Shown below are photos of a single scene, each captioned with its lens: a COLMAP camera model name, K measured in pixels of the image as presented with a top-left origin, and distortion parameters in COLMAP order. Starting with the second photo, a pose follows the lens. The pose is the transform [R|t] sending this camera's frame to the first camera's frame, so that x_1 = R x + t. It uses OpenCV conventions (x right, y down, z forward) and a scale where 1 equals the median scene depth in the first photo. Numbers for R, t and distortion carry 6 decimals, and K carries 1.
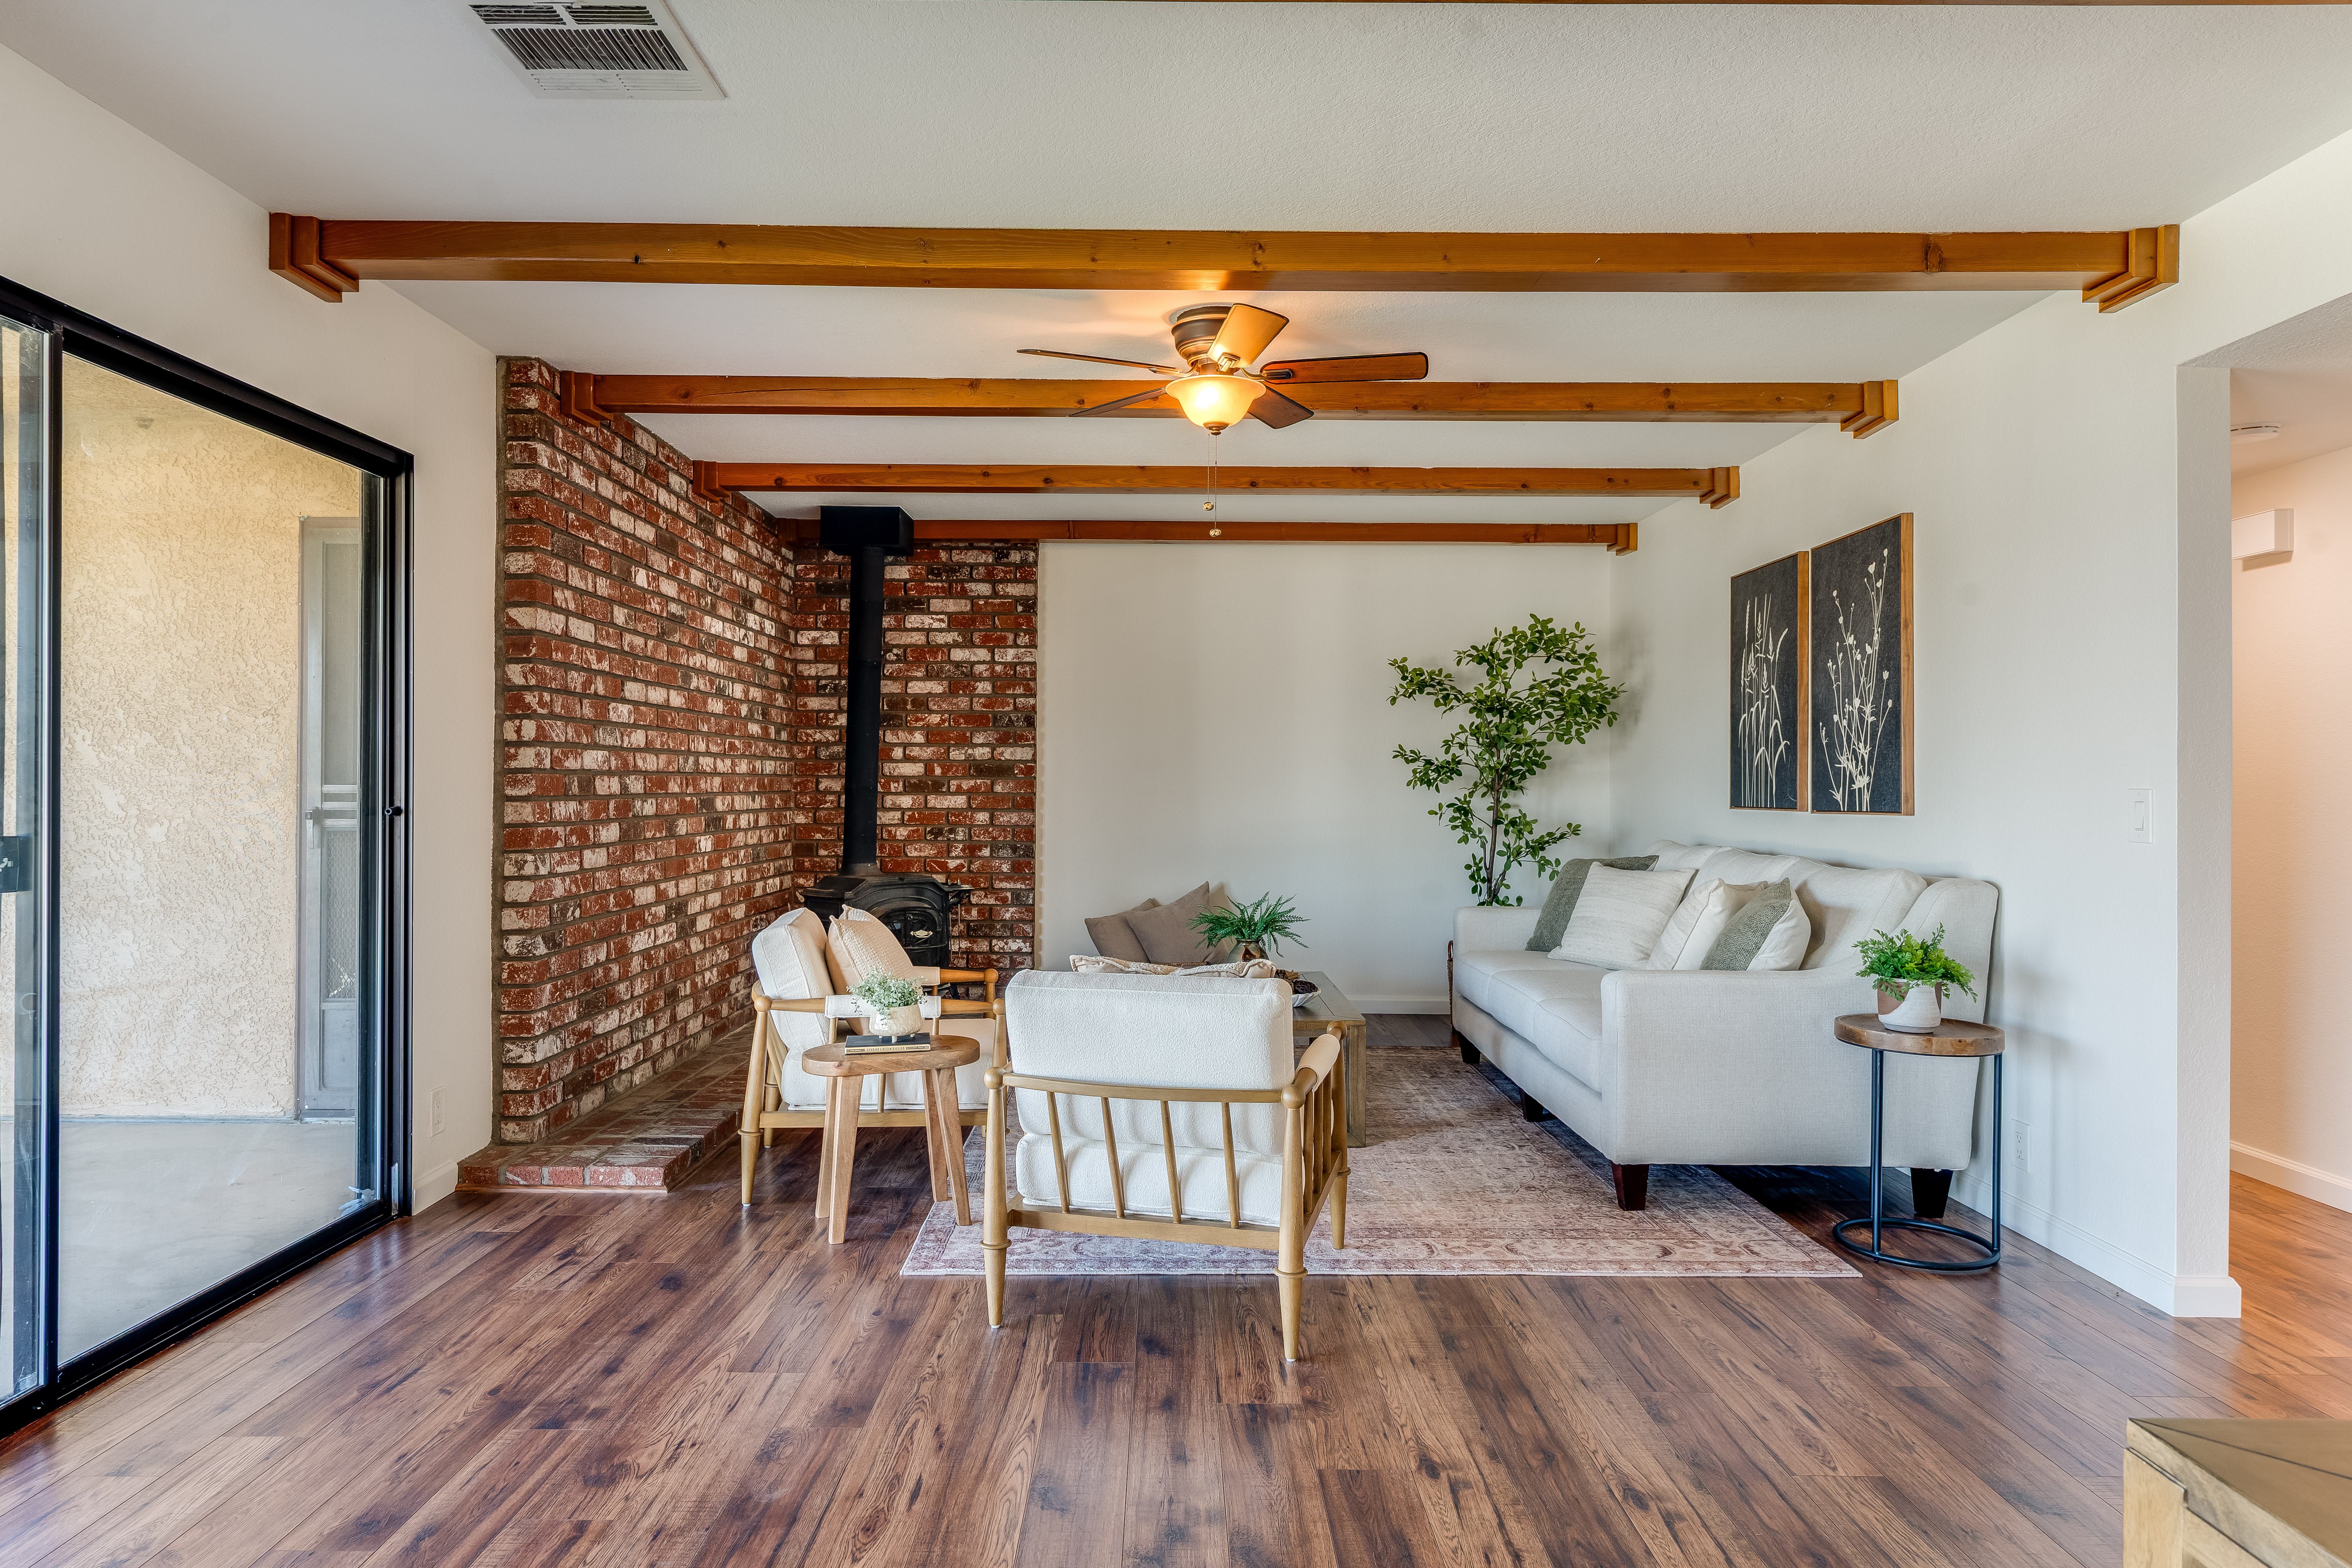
lens RADIAL K [[1419.7, 0, 1167.4], [0, 1419.7, 783.5], [0, 0, 1]] dist [-0.003291, 0.004138]
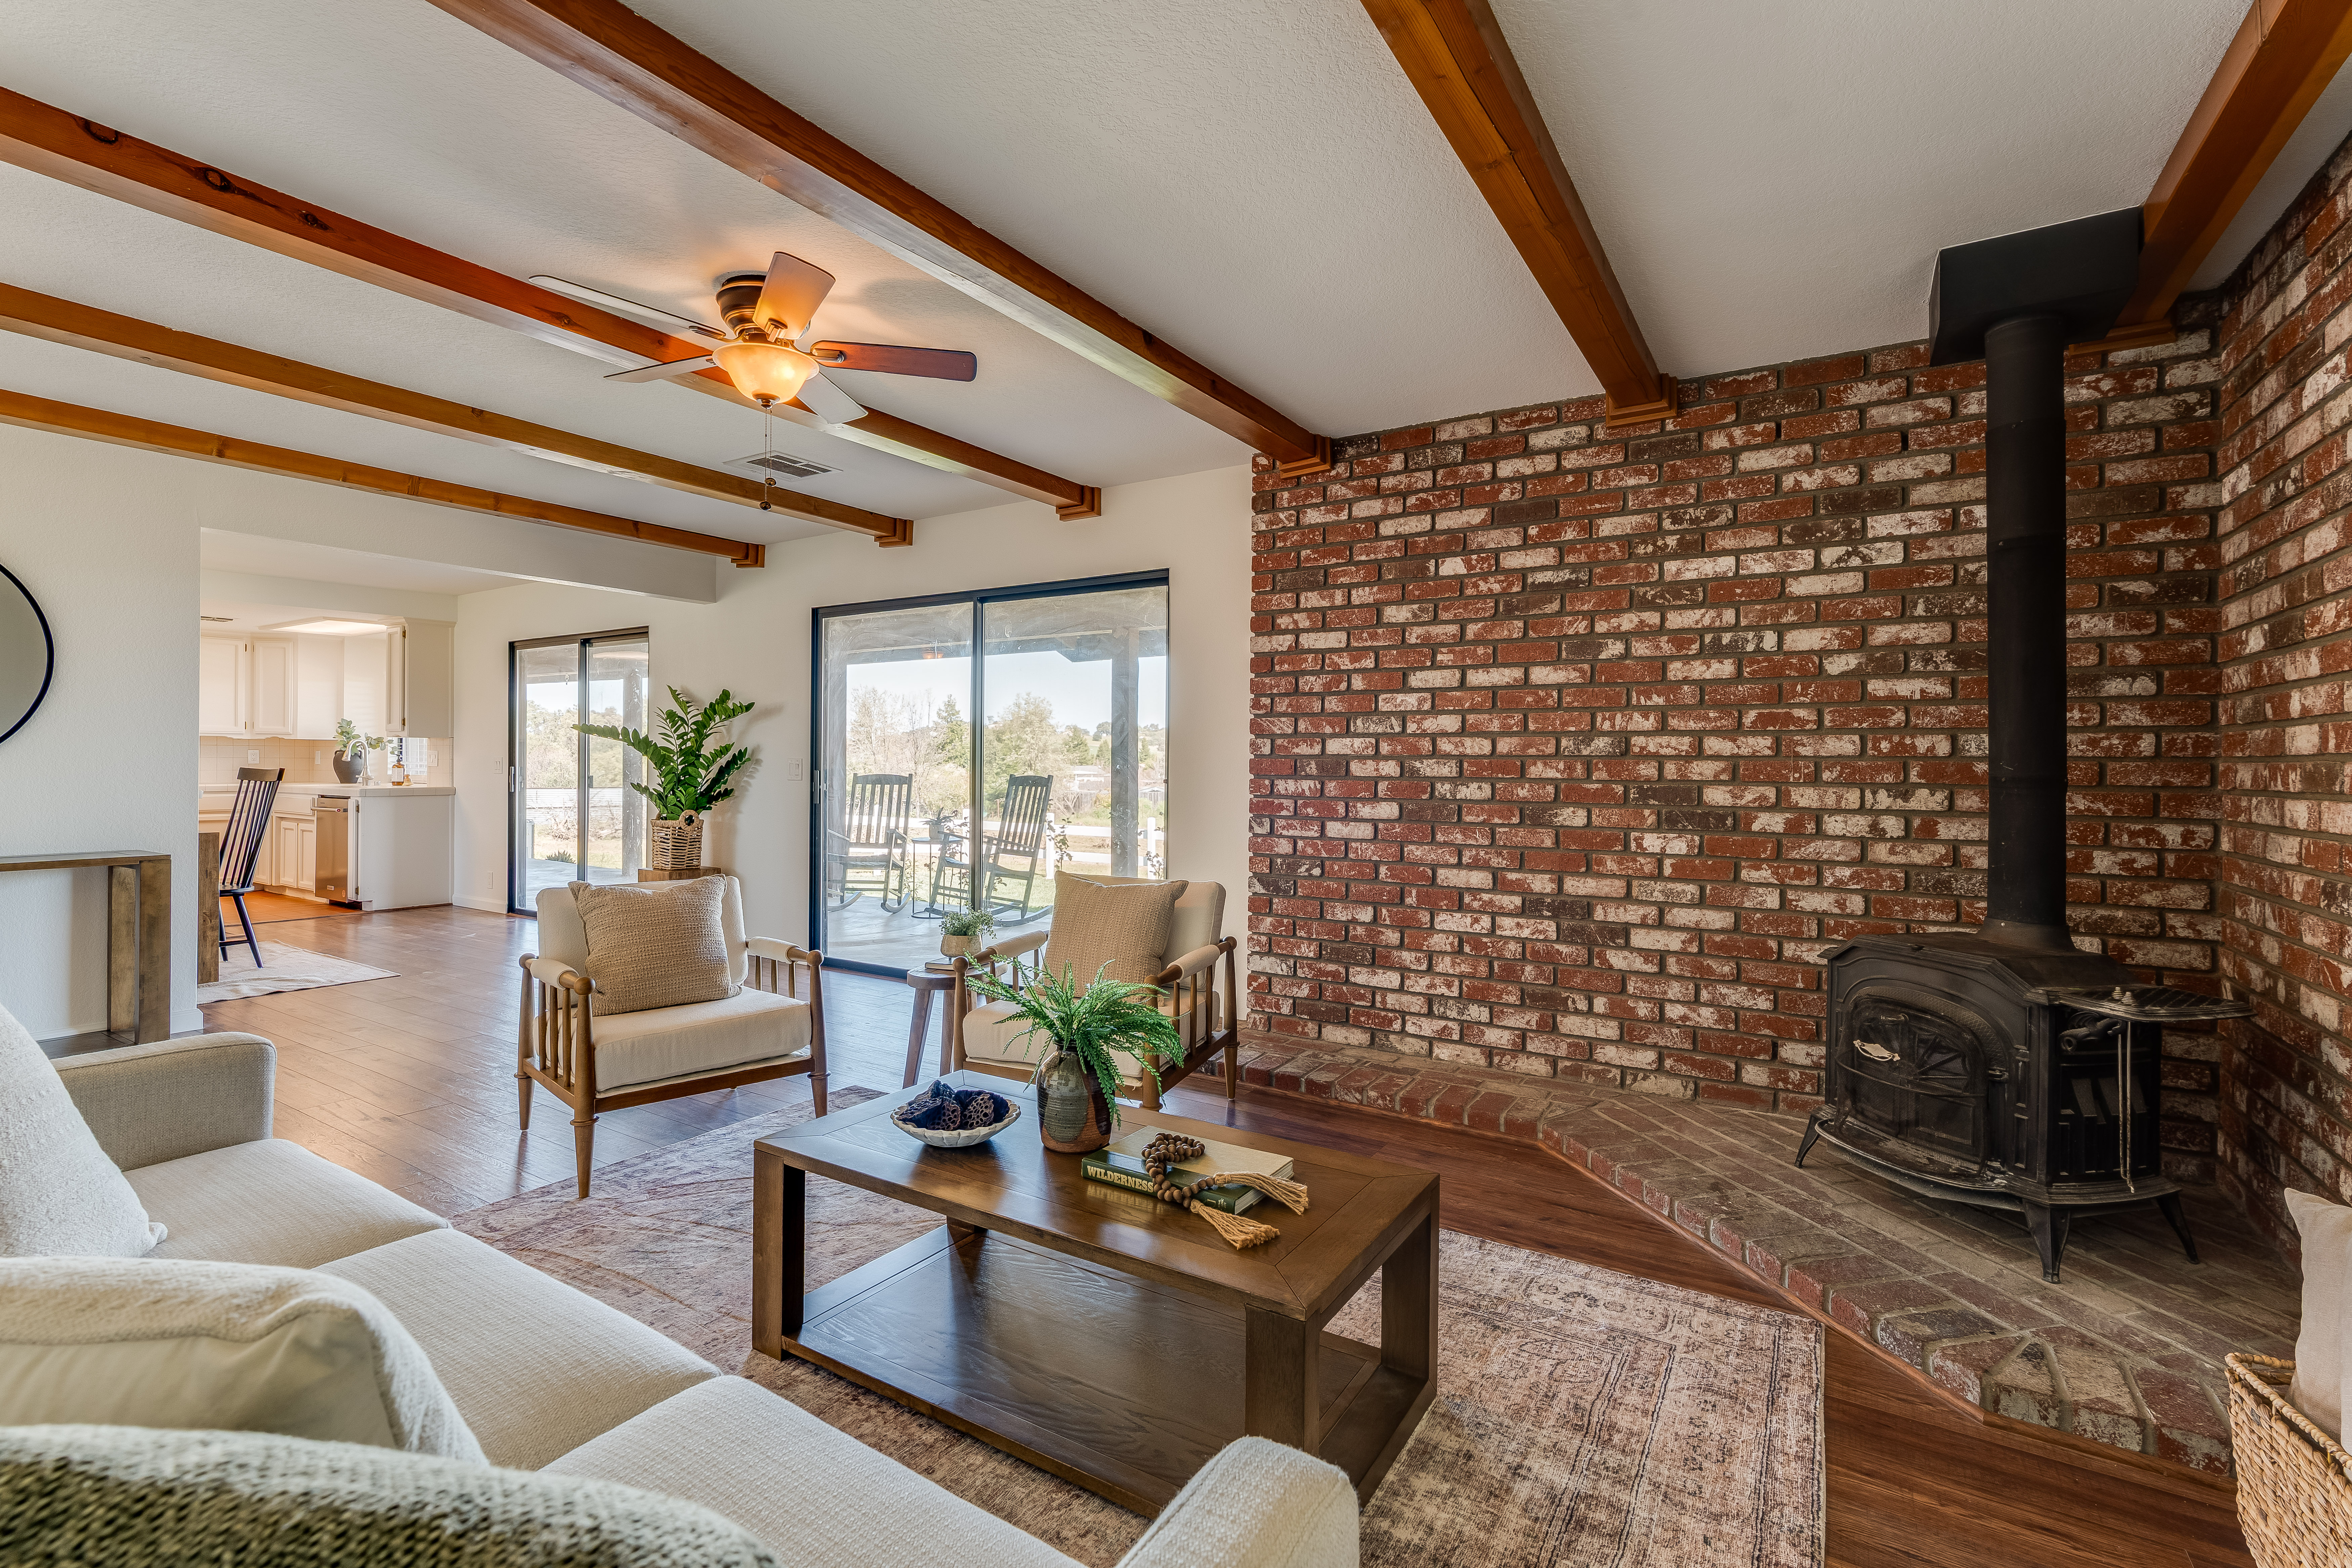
lens RADIAL K [[1059.2, 0, 1172.5], [0, 1059.2, 765.7], [0, 0, 1]] dist [-0.008437, 0.002264]
pose [[-0.538645, -0.009328, -0.842481, 0.386565], [-0.011449, 0.999927, -0.003752, 0.004189], [0.842455, 0.007625, -0.538713, 1.262470]]
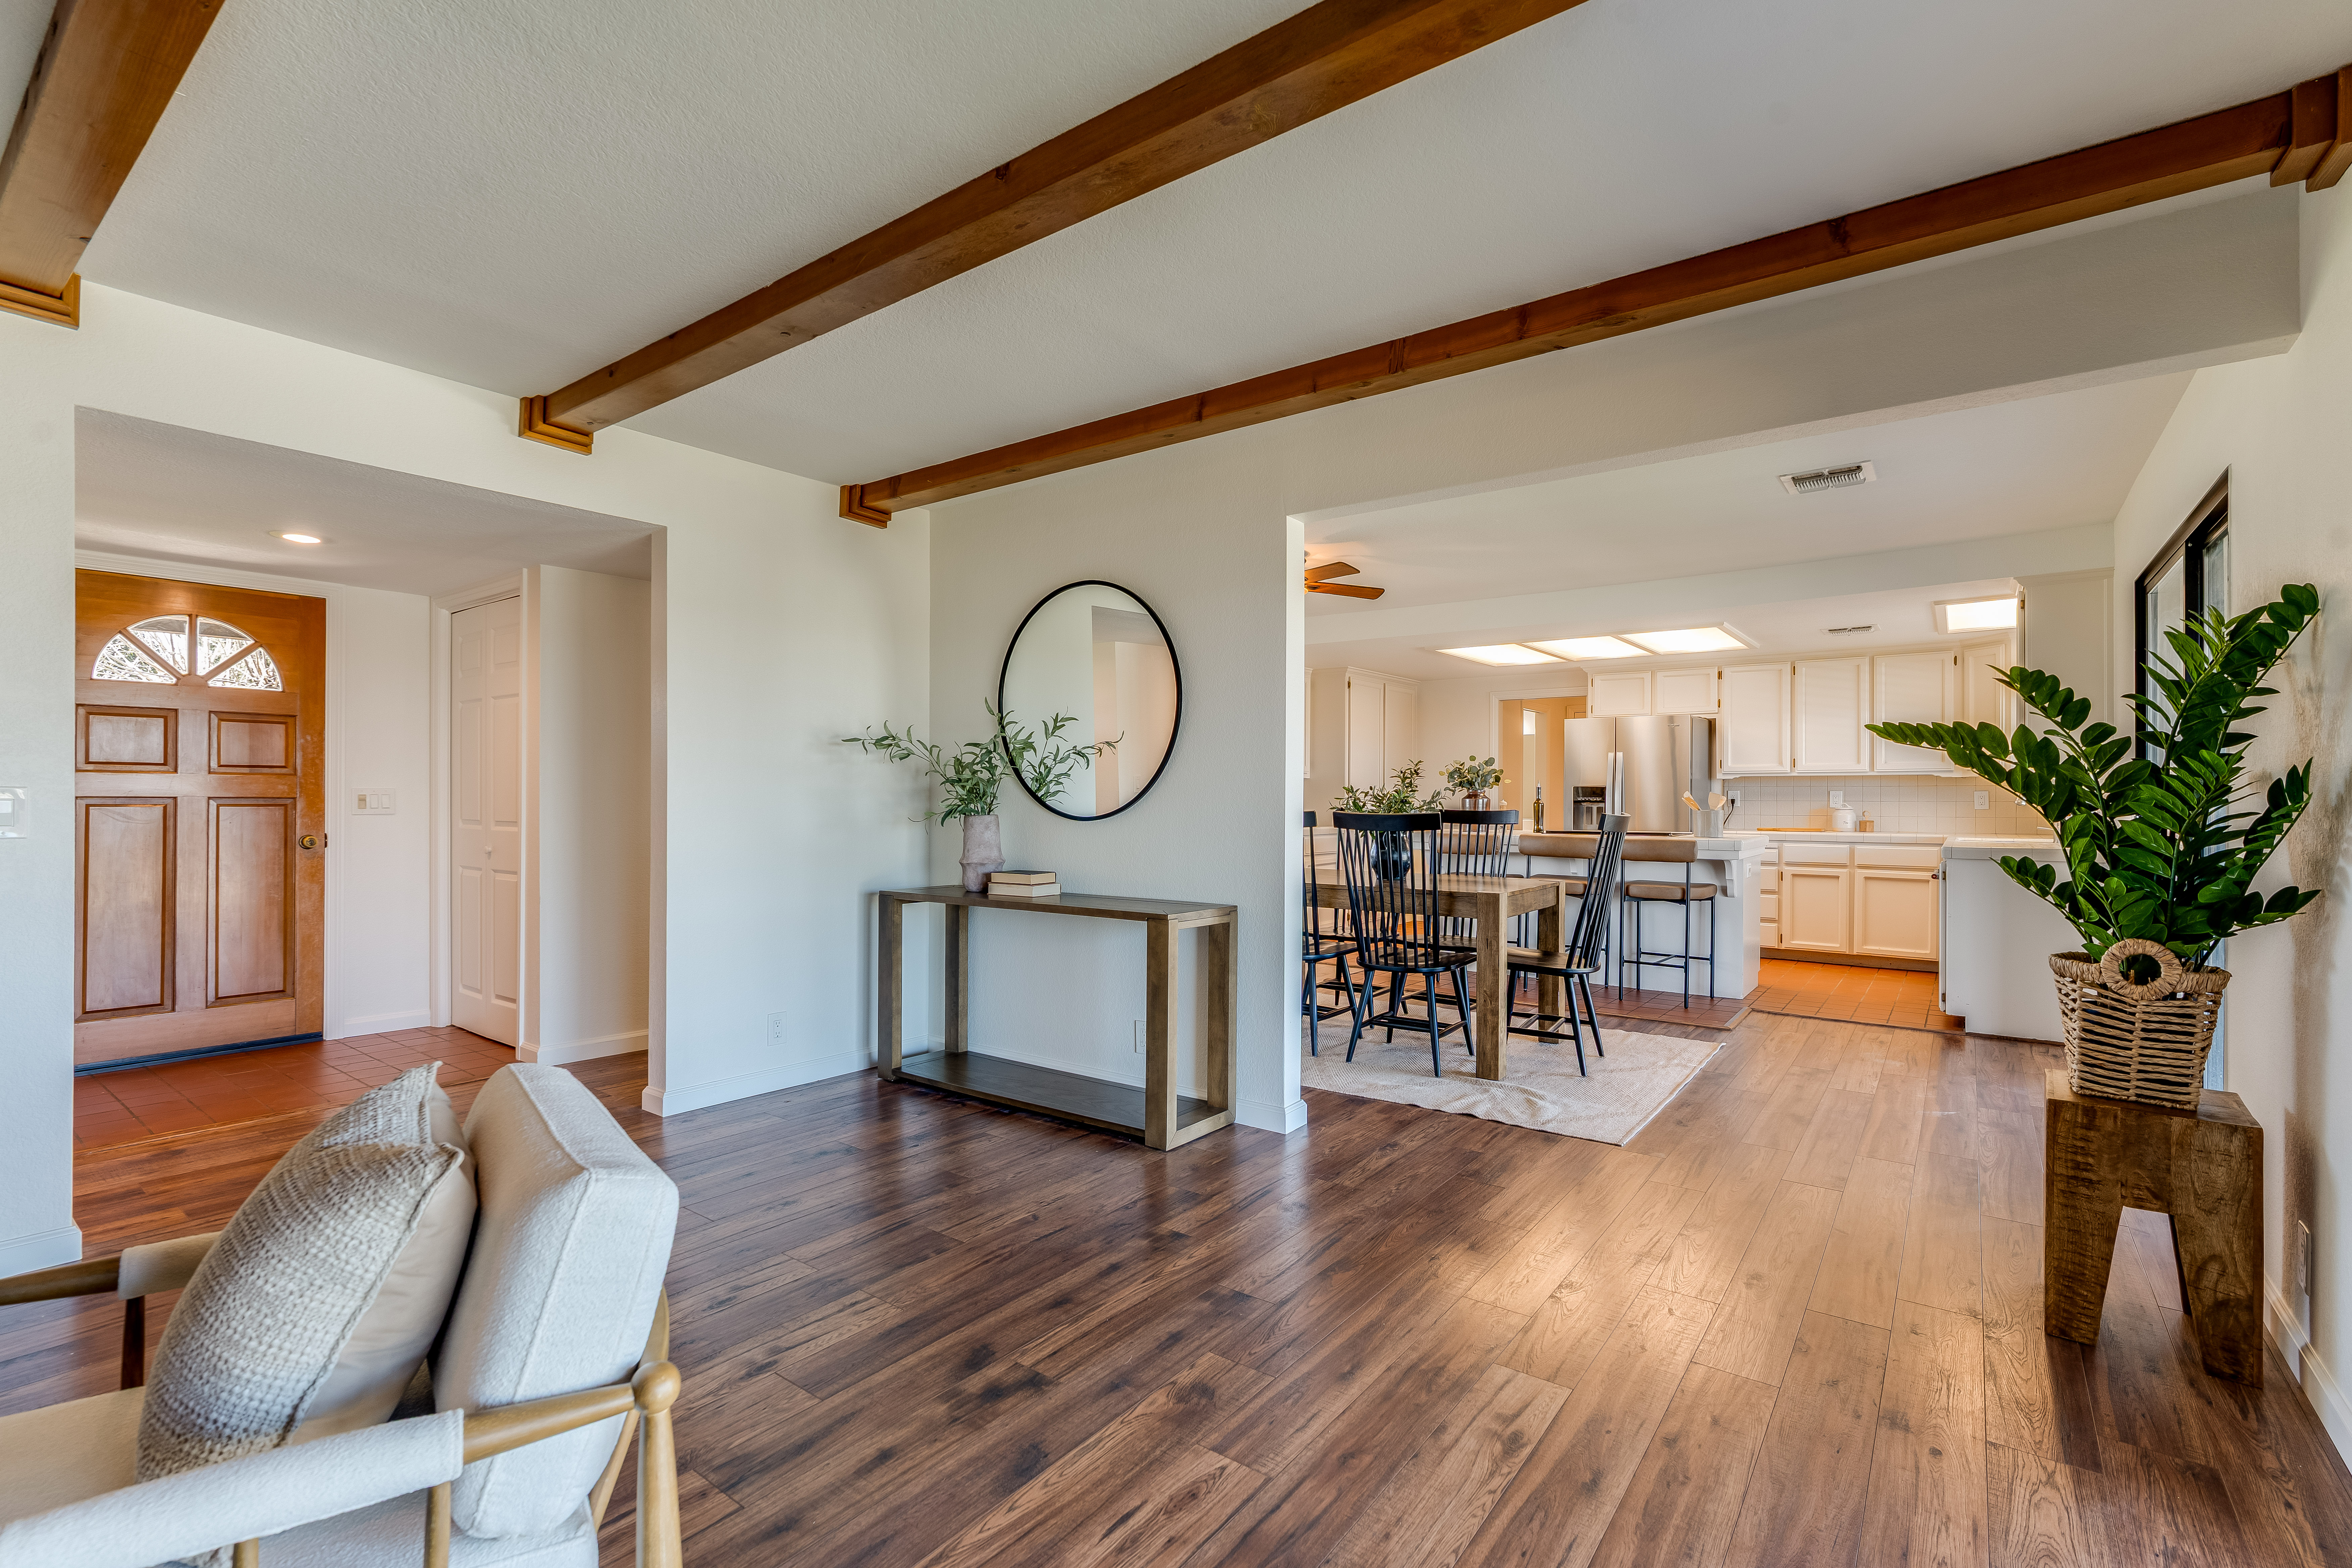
lens RADIAL K [[1059.3, 0, 1158.6], [0, 1059.3, 793.8], [0, 0, 1]] dist [-0.008437, 0.002264]
pose [[-0.792536, -0.008407, 0.609768, -0.293440], [-0.009703, 0.999952, 0.001175, -0.000141], [-0.609748, -0.004985, -0.792579, 0.722328]]
